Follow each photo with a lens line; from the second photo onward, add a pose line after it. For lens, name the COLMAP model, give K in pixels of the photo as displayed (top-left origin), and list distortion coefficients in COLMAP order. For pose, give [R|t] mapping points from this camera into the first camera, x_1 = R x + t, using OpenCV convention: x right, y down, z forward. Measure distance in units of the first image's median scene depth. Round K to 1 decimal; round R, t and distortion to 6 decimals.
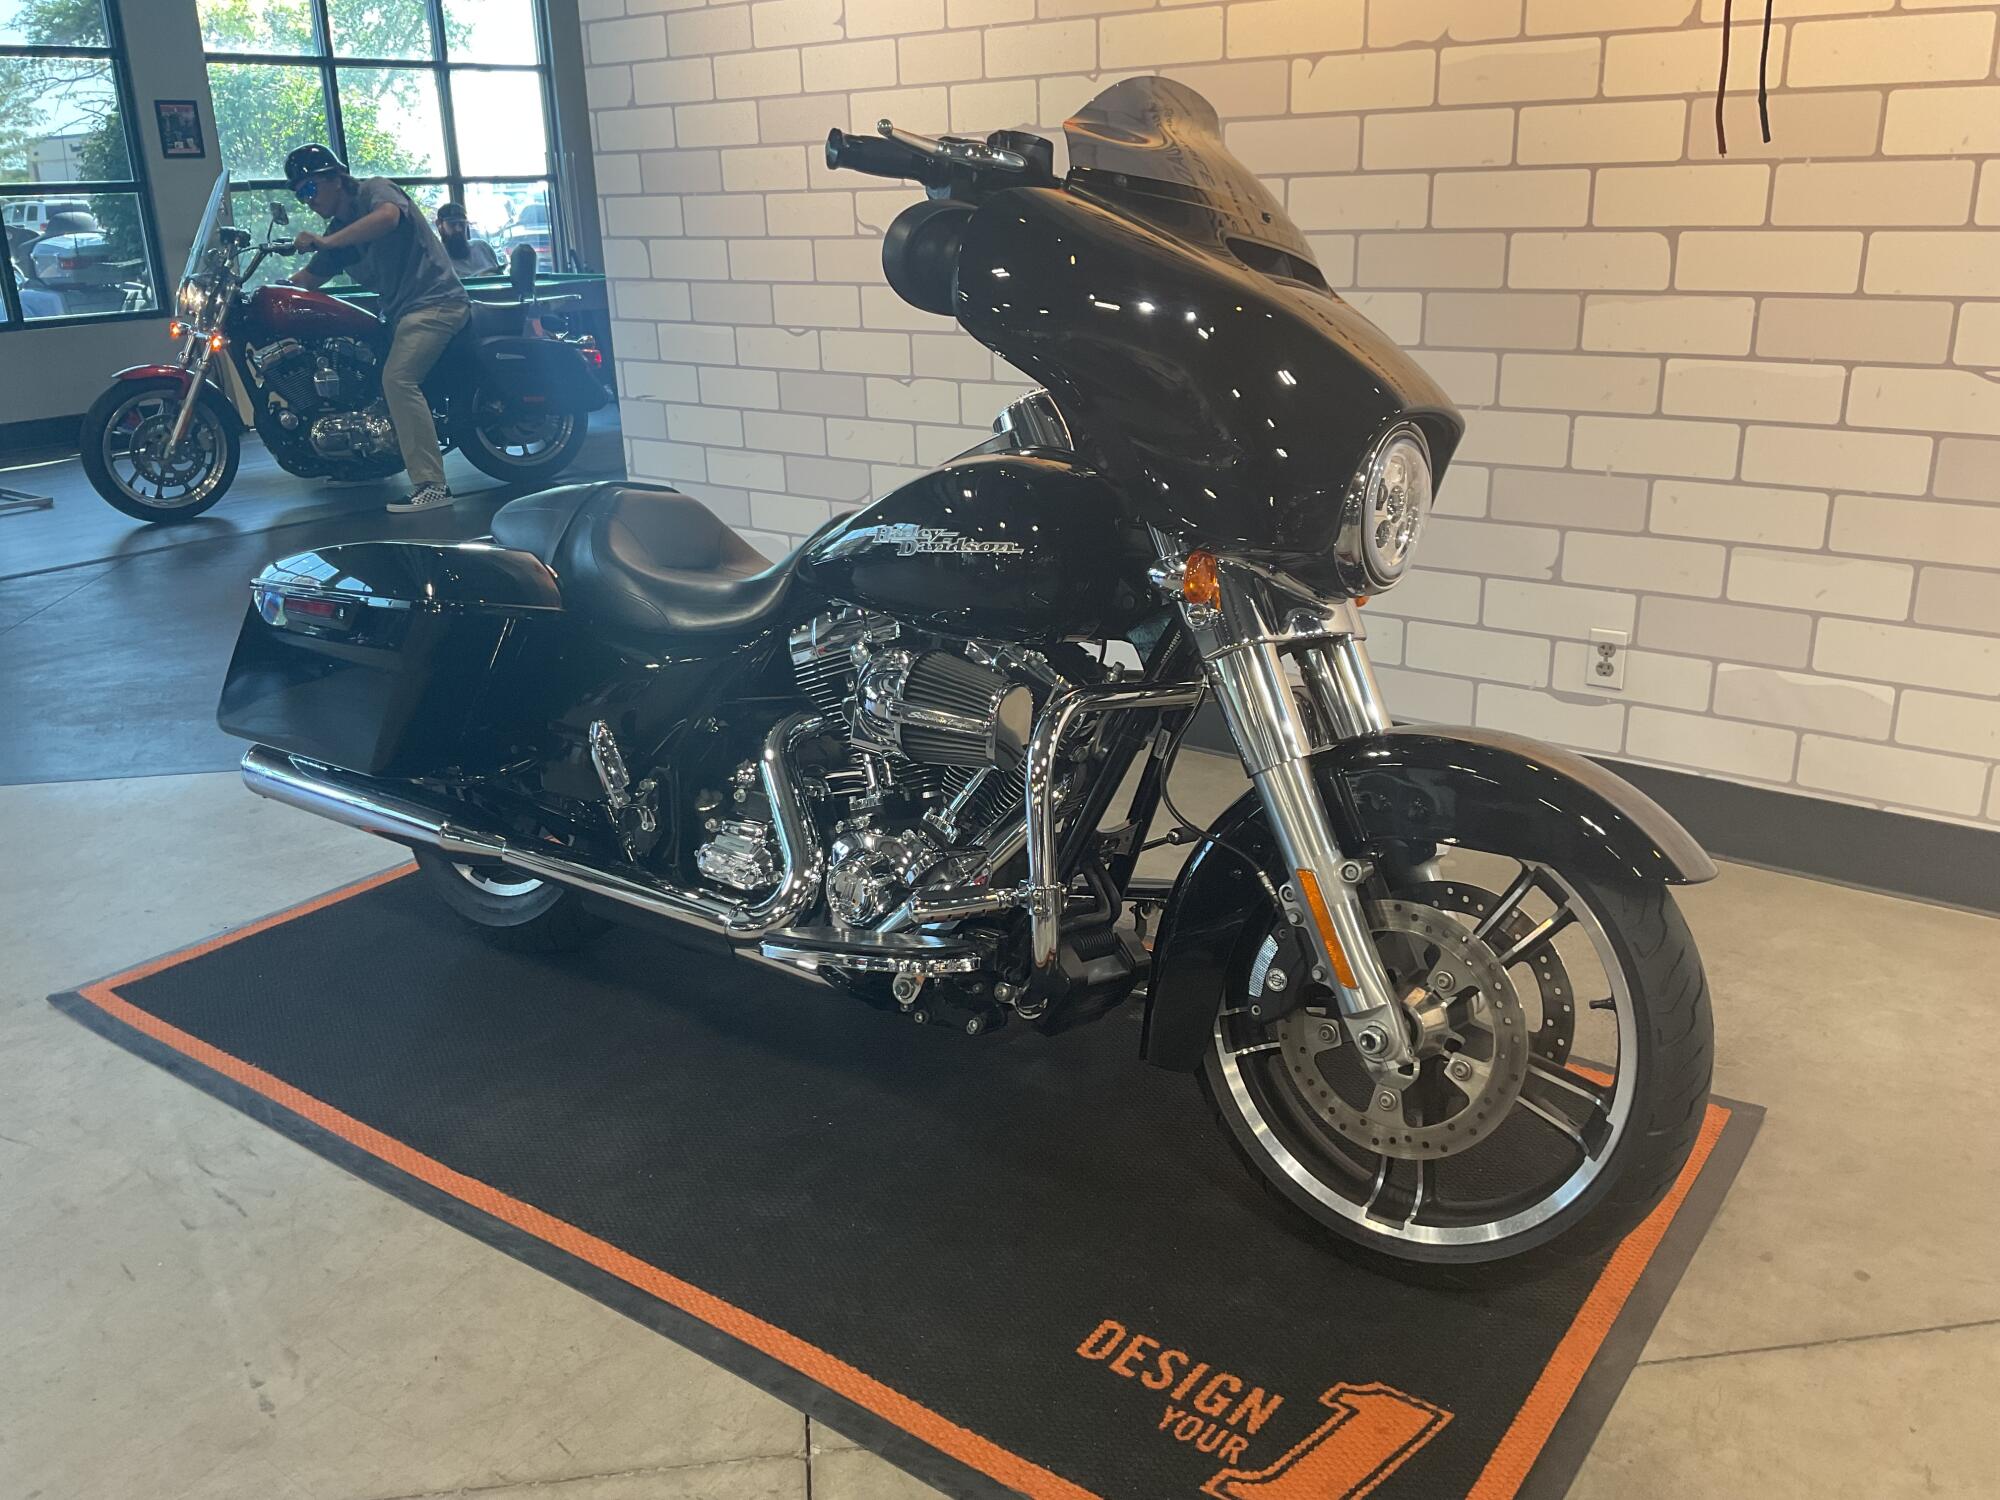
lens RADIAL K [[1709.4, 0, 1000.0], [0, 1709.4, 750.0], [0, 0, 1]] dist [0.006566, -0.002653]
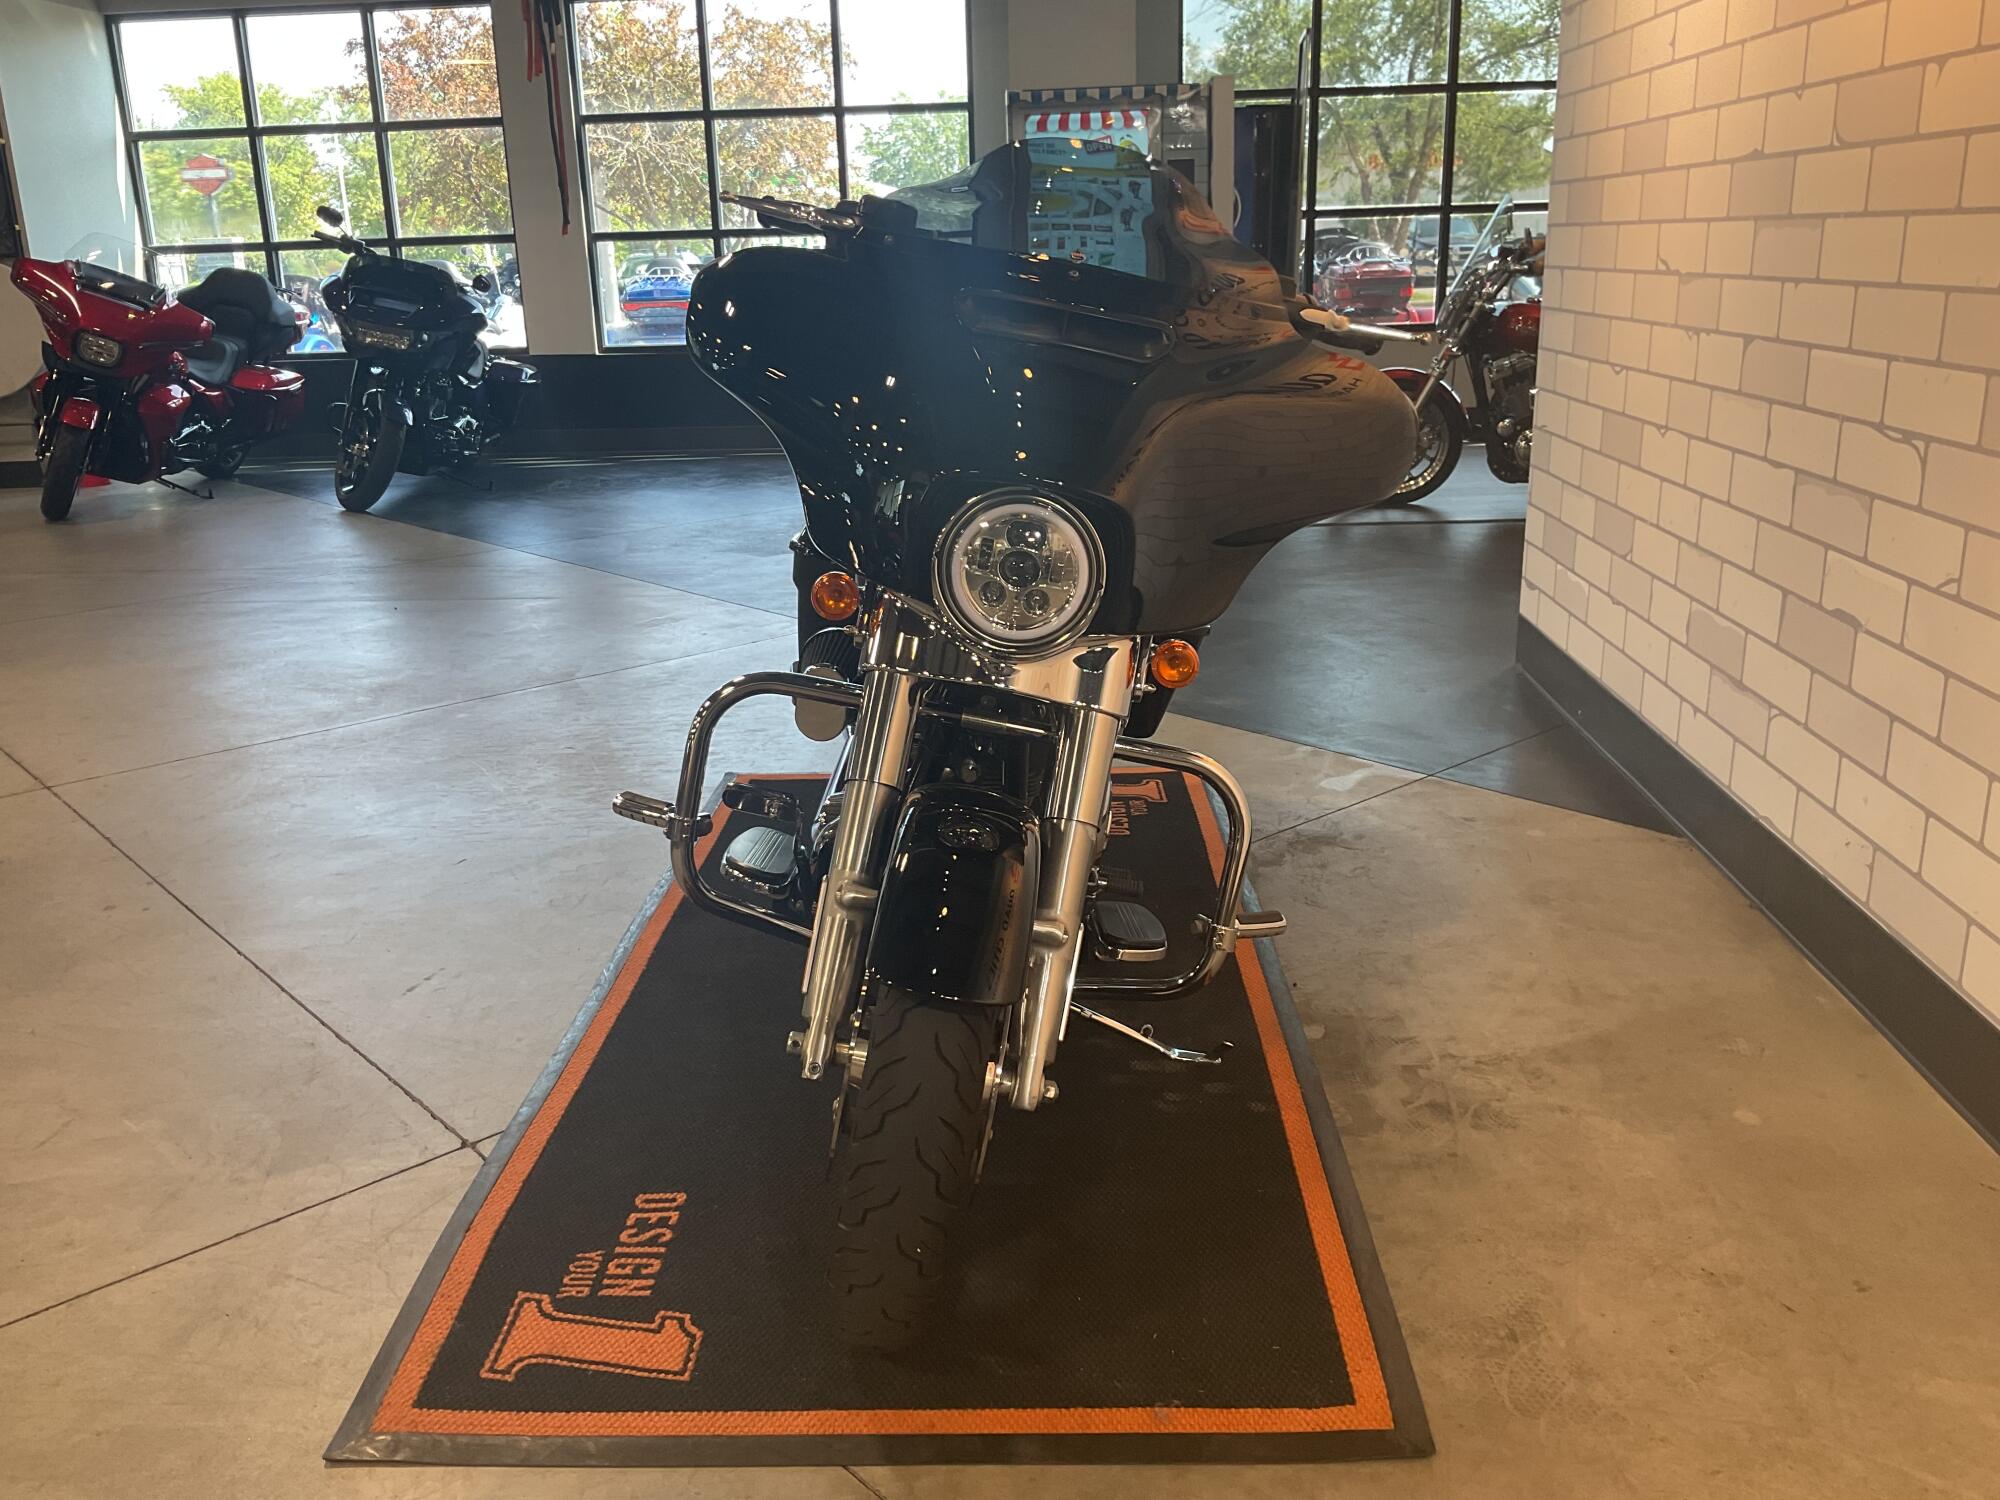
lens RADIAL K [[1697.2, 0, 979.5], [0, 1697.2, 712.8], [0, 0, 1]] dist [0.065946, -0.011159]
pose [[0.557840, 0.231582, -0.796985, 0.687898], [-0.249306, 0.962690, 0.105233, -0.109419], [0.791620, 0.139990, 0.594762, 0.262905]]
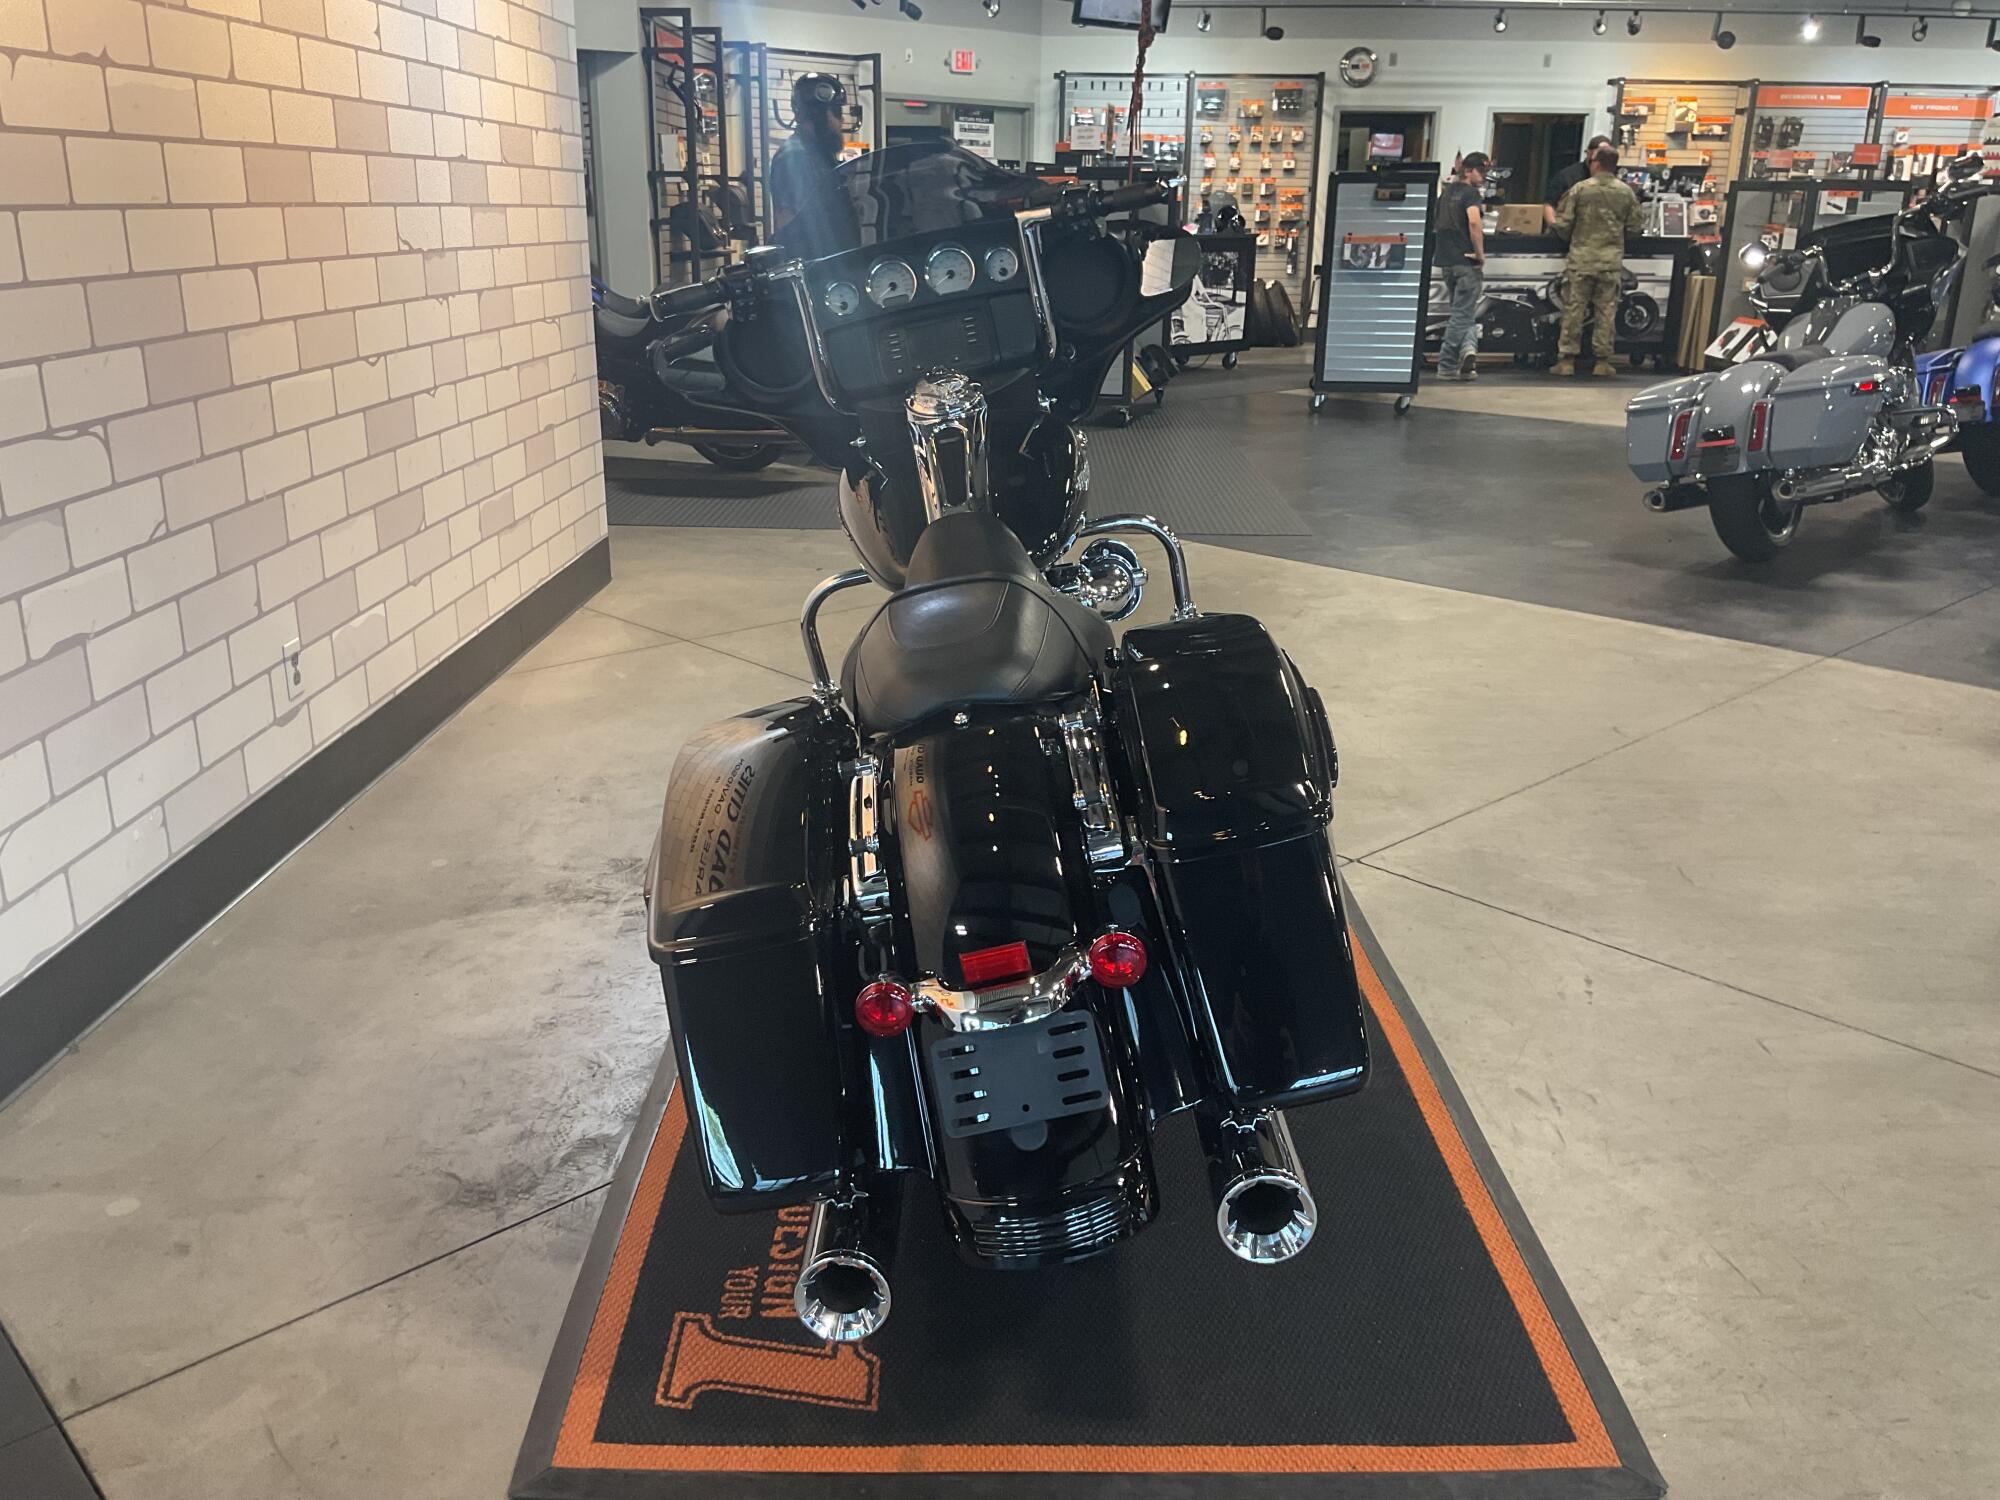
lens RADIAL K [[1687.0, 0, 1000.0], [0, 1687.0, 750.0], [0, 0, 1]] dist [0.007920, 0.000711]
pose [[-0.590512, -0.235041, 0.772044, -0.783744], [0.256810, 0.852193, 0.455867, -0.406037], [-0.765078, 0.467464, -0.442870, 1.245380]]
